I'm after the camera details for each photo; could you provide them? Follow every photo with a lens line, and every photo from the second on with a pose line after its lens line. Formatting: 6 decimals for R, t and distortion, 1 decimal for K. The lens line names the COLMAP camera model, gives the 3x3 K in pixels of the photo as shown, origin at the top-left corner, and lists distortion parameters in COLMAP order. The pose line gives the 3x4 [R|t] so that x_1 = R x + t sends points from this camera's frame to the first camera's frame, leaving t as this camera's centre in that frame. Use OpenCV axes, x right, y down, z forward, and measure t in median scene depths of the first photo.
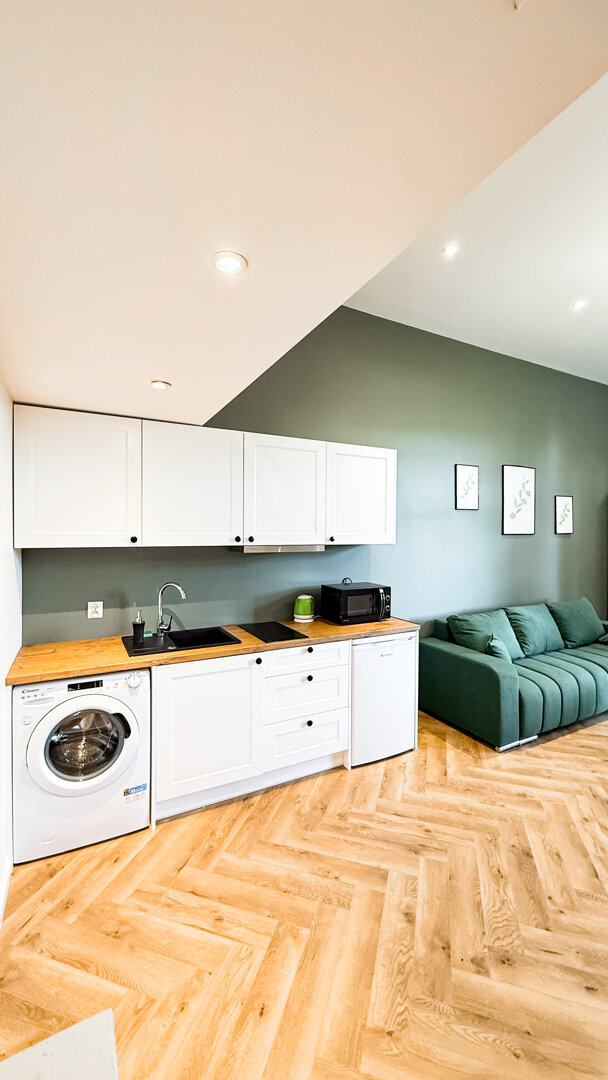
lens RADIAL K [[430.0, 0, 305.6], [0, 430.0, 537.0], [0, 0, 1]] dist [-0.000926, 0.000191]
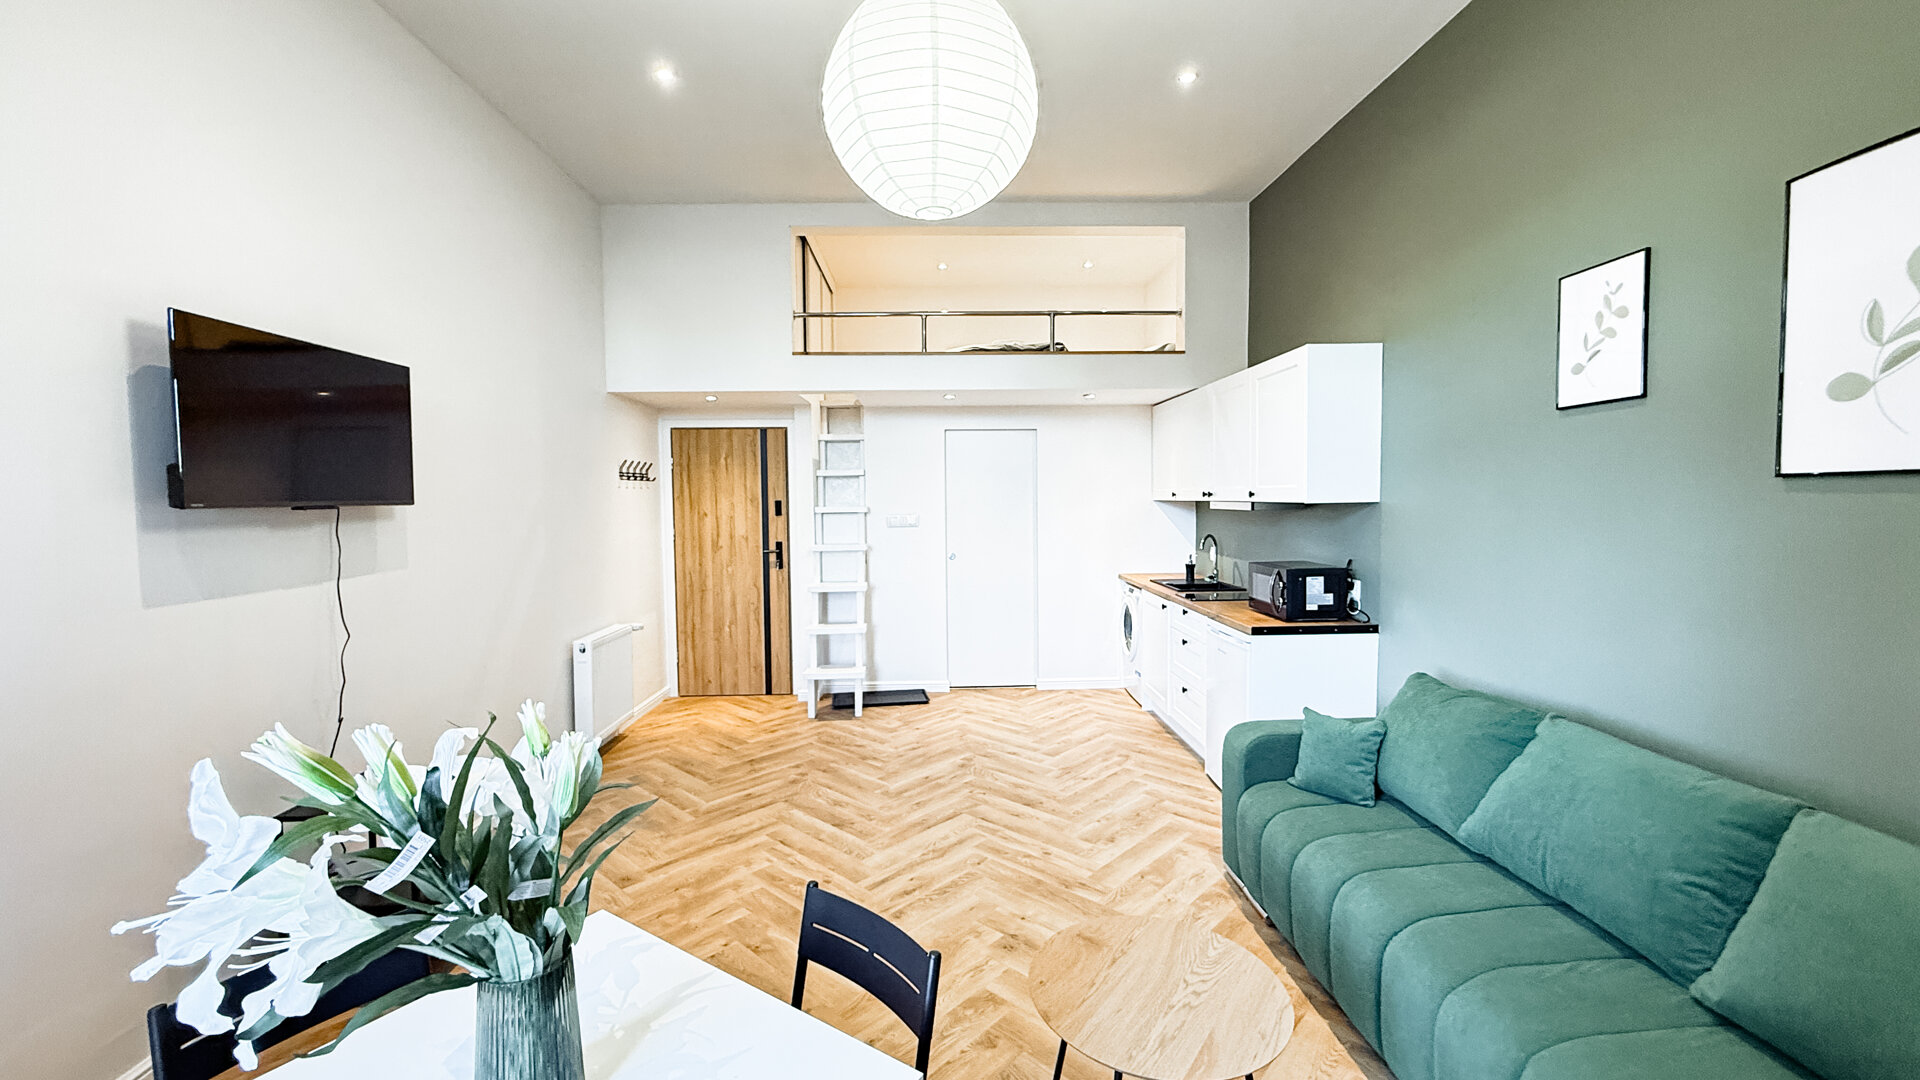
lens RADIAL K [[764.5, 0, 957.0], [0, 764.5, 535.2], [0, 0, 1]] dist [-0.000926, 0.000191]
pose [[-0.437508, 0.044993, -0.898088, 1.635973], [-0.001507, 0.998709, 0.050768, 0.009740], [0.899213, 0.023565, -0.436875, 1.216852]]
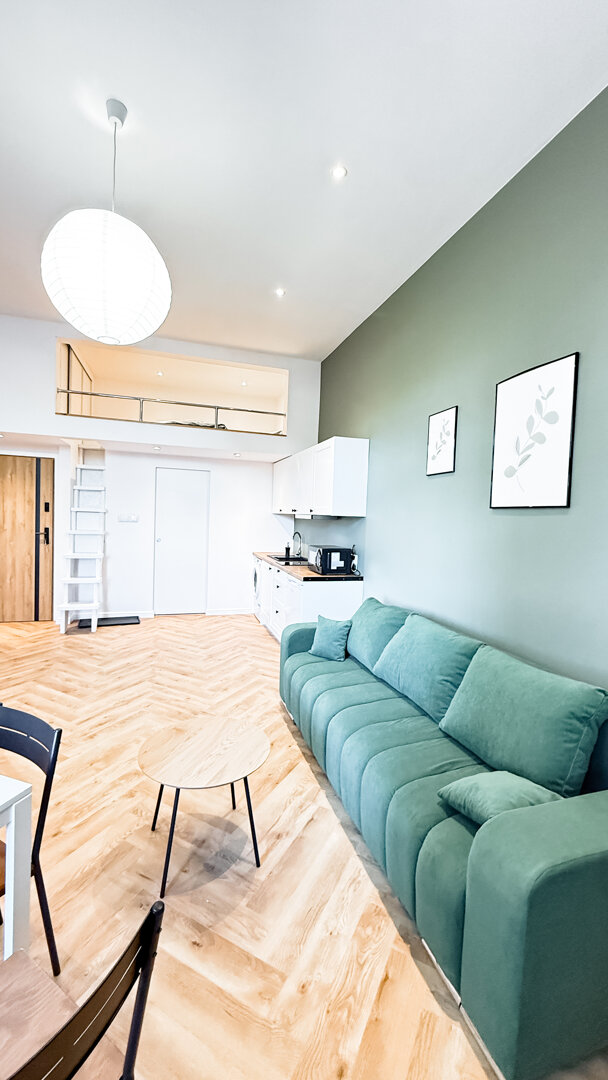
lens RADIAL K [[430.0, 0, 306.4], [0, 430.0, 535.0], [0, 0, 1]] dist [-0.000926, 0.000191]
pose [[-0.178278, 0.033675, -0.983404, 1.663040], [-0.049288, 0.997854, 0.043105, 0.027223], [0.982745, 0.056154, -0.176235, 1.355071]]
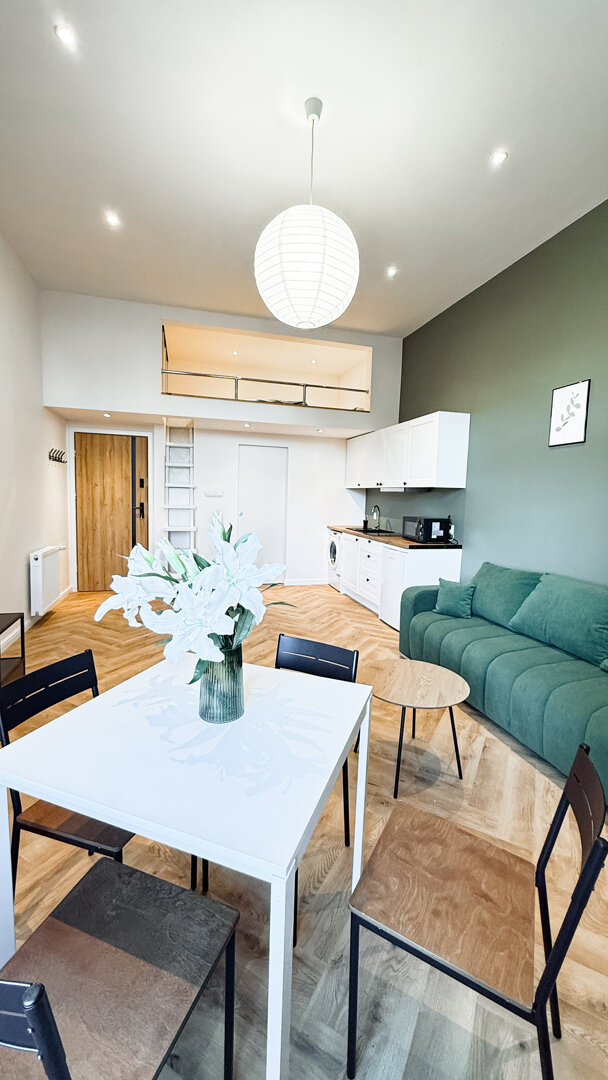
lens RADIAL K [[430.0, 0, 307.7], [0, 430.0, 535.5], [0, 0, 1]] dist [-0.000926, 0.000191]
pose [[-0.207757, 0.082325, -0.974710, 1.819368], [-0.041880, 0.994790, 0.092948, 0.067485], [0.977283, 0.060132, -0.203227, 1.063800]]
